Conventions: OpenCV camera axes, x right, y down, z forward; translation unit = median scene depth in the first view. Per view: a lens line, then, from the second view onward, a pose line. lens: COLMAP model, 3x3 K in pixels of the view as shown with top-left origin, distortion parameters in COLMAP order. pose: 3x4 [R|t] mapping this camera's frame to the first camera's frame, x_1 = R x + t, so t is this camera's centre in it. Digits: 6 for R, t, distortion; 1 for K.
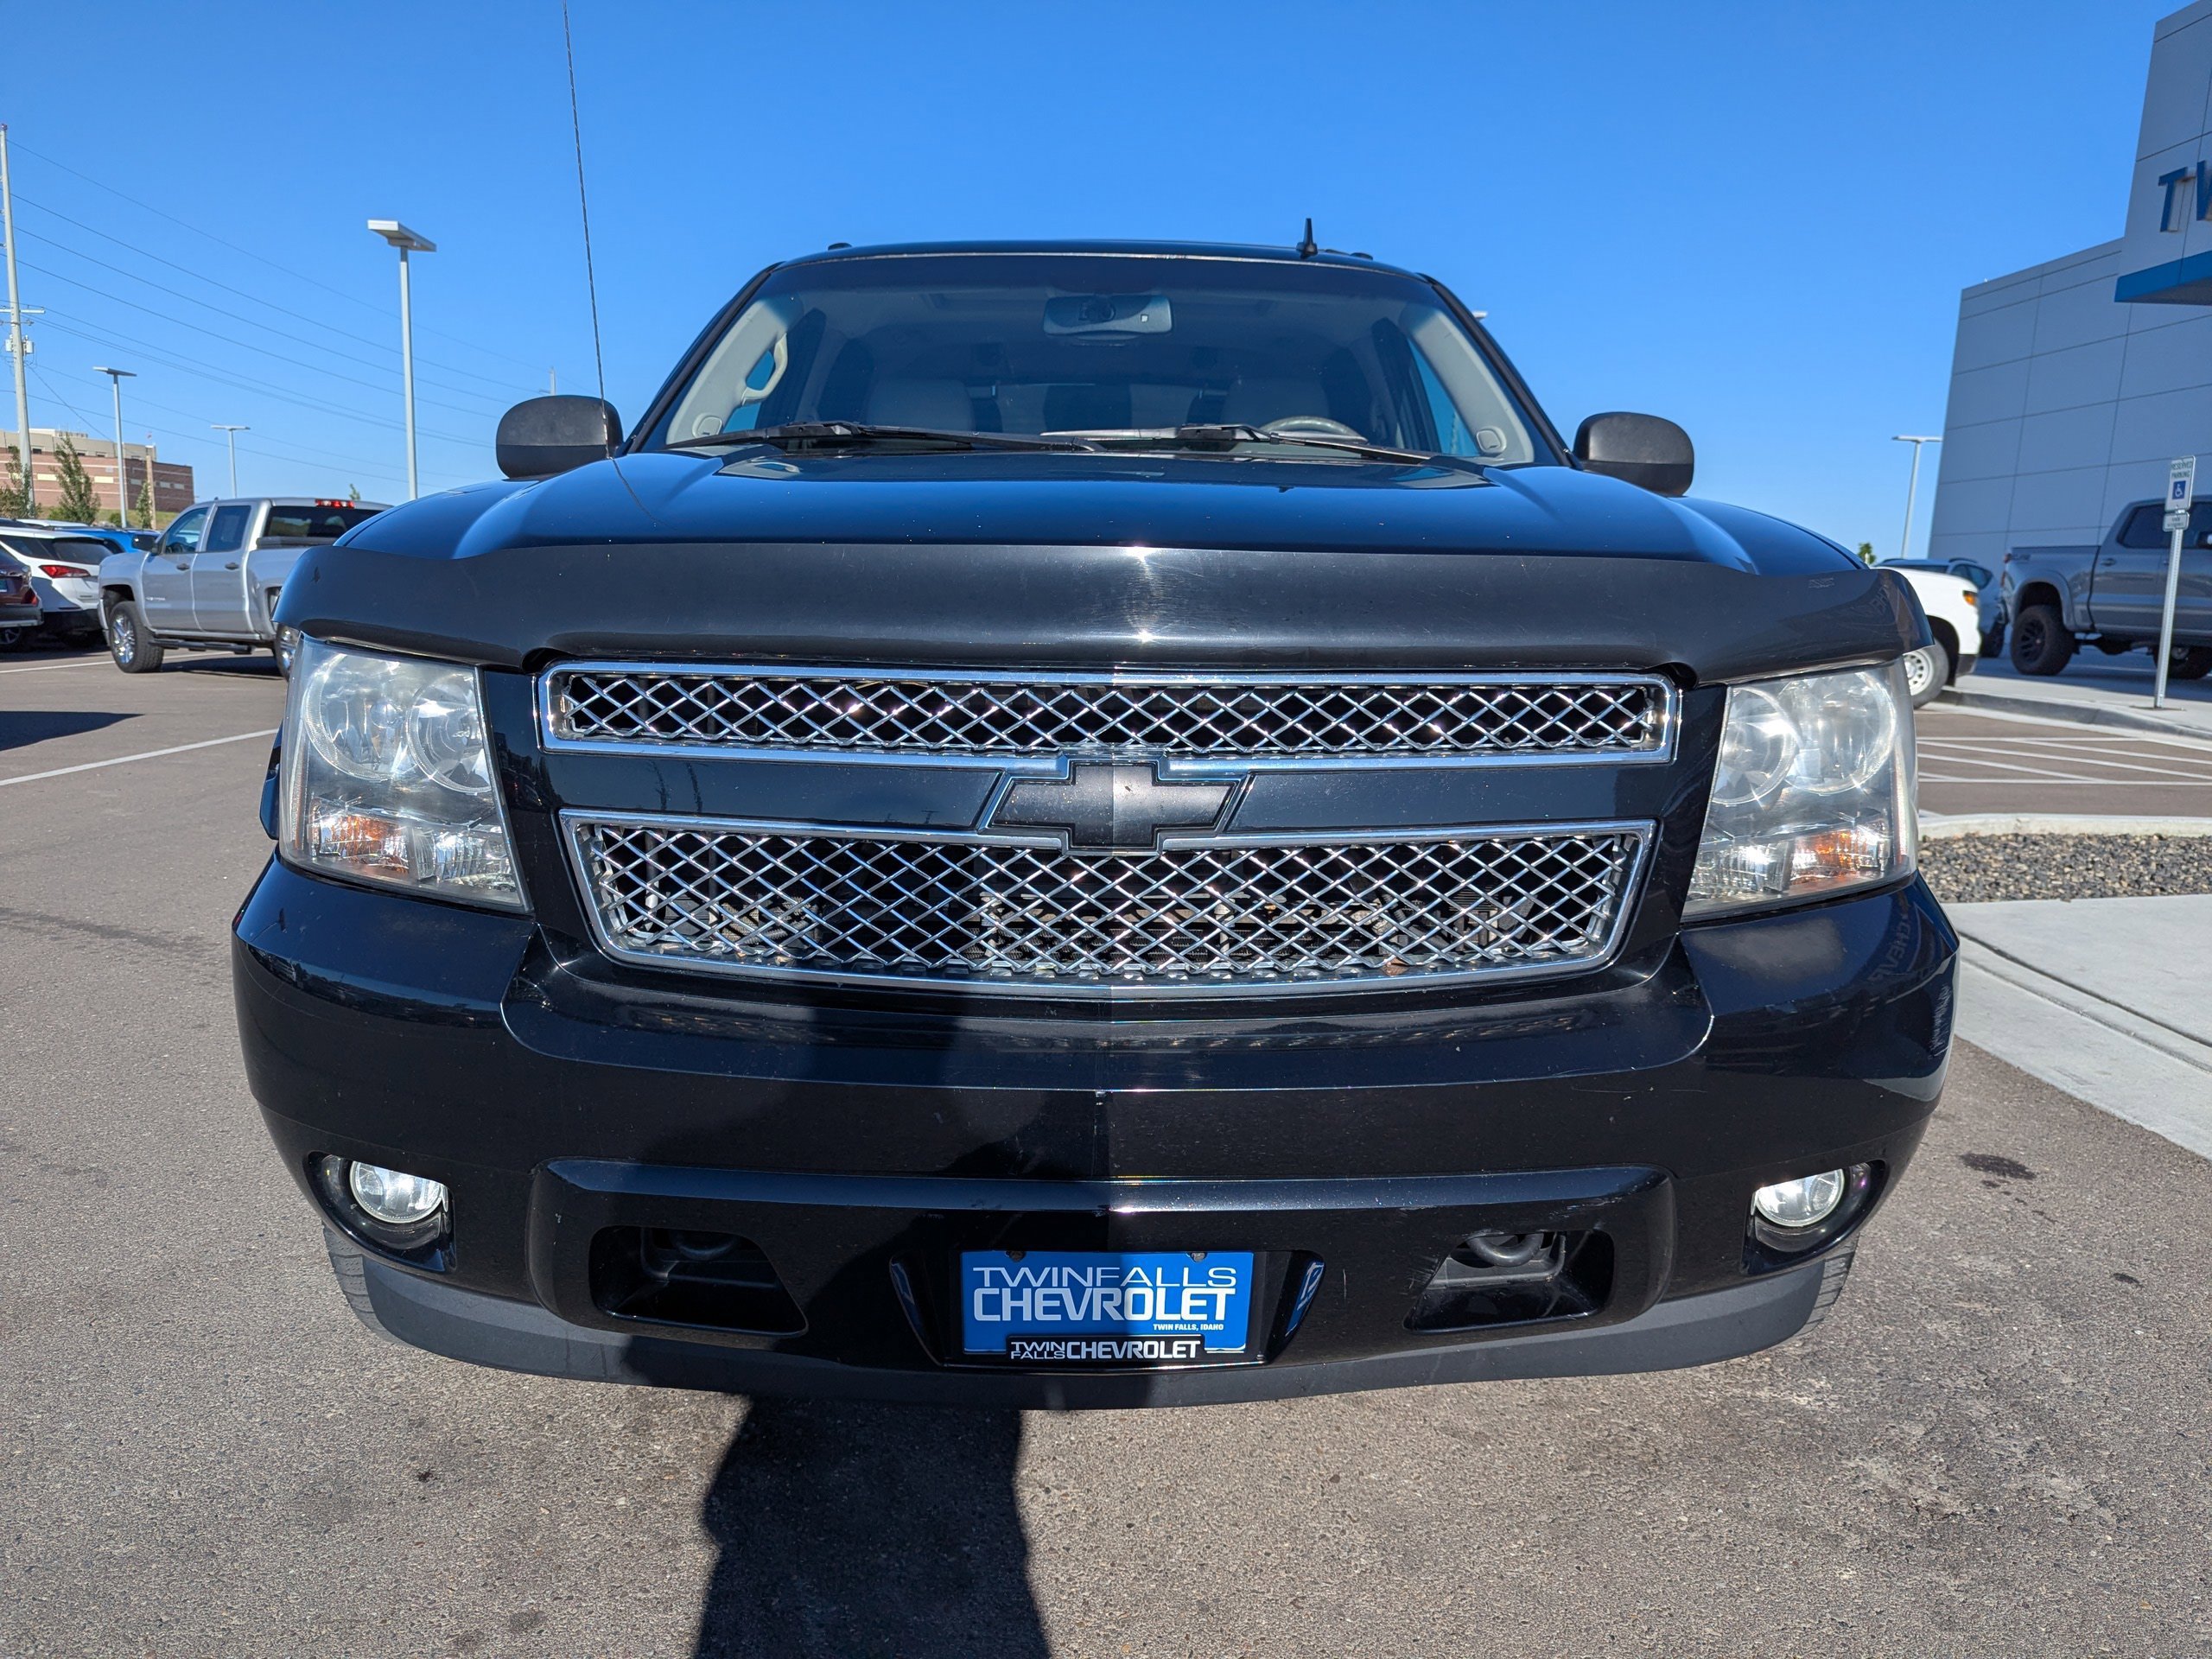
lens RADIAL K [[1567.9, 0, 1129.7], [0, 1567.9, 844.6], [0, 0, 1]] dist [0.042831, -0.036304]
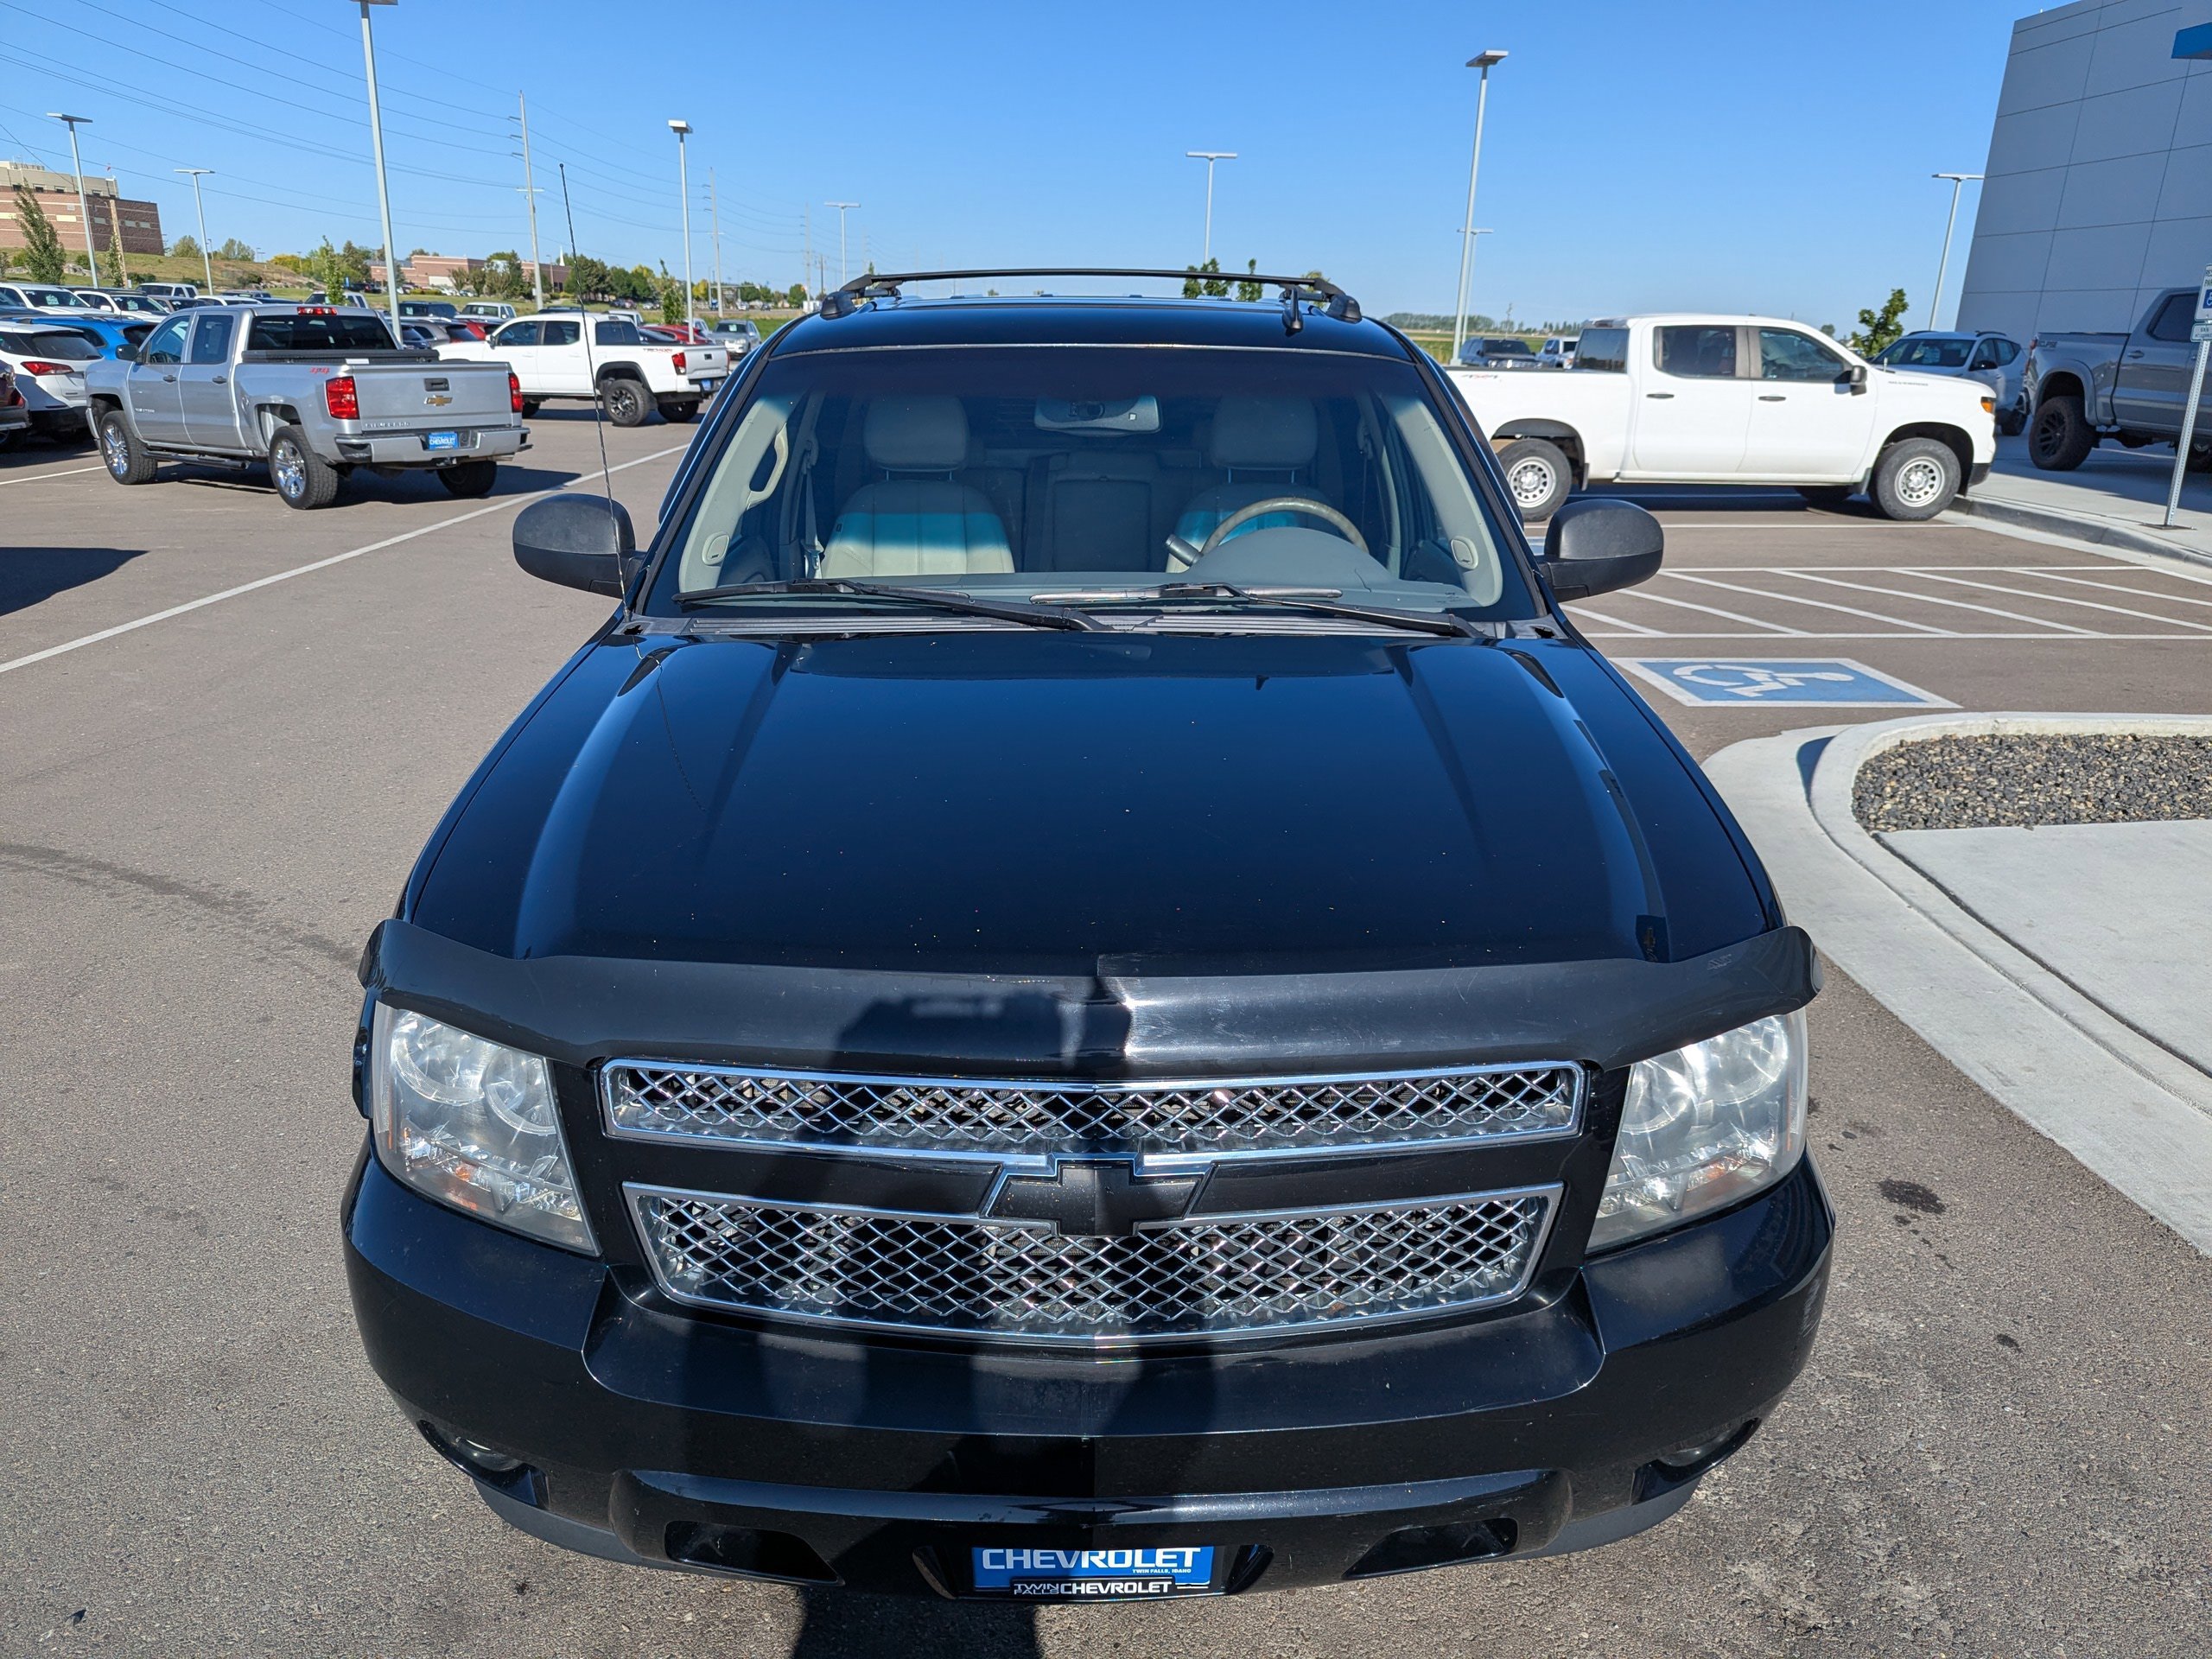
lens RADIAL K [[1567.9, 0, 1115.1], [0, 1567.9, 820.3], [0, 0, 1]] dist [0.042831, -0.036304]
pose [[0.999939, -0.002492, -0.010766, 0.008882], [0.004003, 0.989754, 0.142729, -0.236969], [0.010300, -0.142764, 0.989703, -0.060568]]
